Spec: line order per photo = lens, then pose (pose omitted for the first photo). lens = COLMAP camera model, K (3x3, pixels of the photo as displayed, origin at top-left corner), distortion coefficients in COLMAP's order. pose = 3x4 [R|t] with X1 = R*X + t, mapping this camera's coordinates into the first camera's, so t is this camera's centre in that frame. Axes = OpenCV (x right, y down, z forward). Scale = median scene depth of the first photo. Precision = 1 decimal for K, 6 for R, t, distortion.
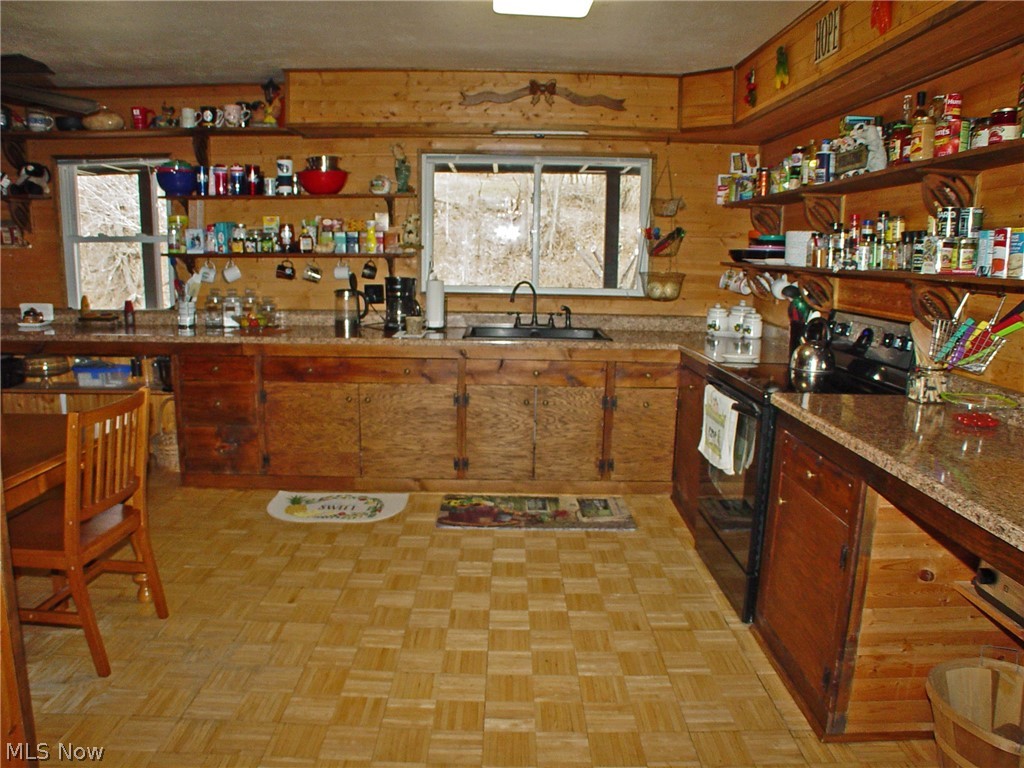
lens RADIAL K [[744.0, 0, 512.0], [0, 744.0, 384.0], [0, 0, 1]] dist [-0.208658, 0.125395]
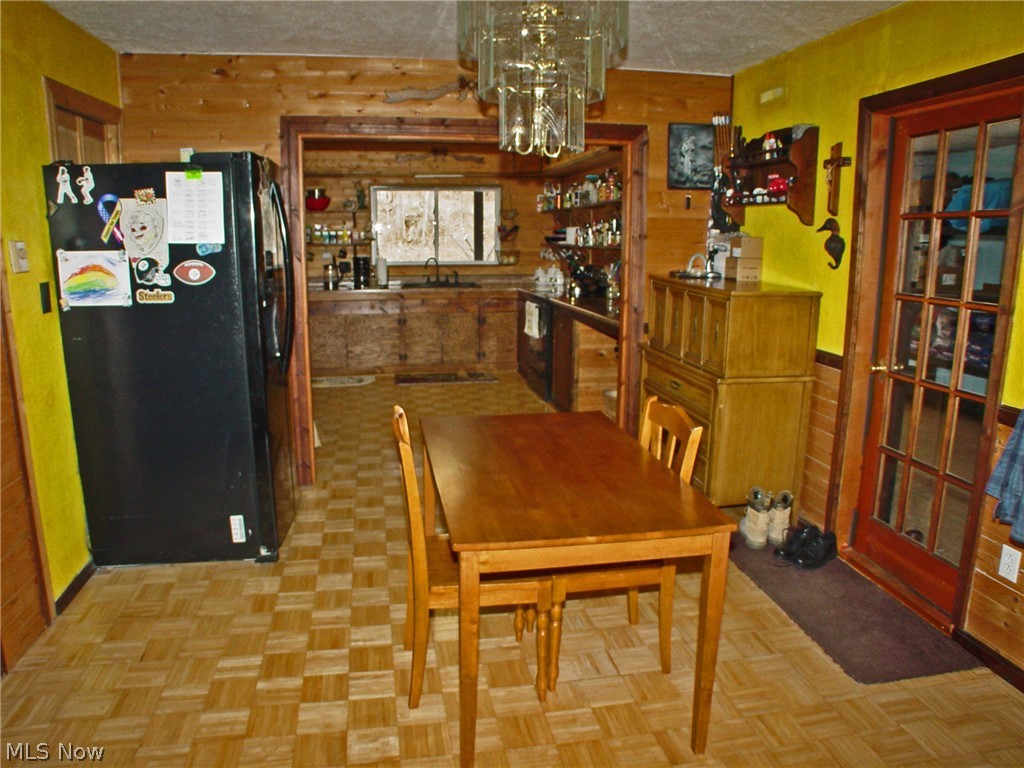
lens RADIAL K [[744.0, 0, 512.0], [0, 744.0, 384.0], [0, 0, 1]] dist [-0.208658, 0.125395]
pose [[0.984114, -0.047900, 0.170956, -0.115068], [0.044626, 0.998740, 0.022945, 0.138582], [-0.171840, -0.014951, 0.985011, -0.818932]]
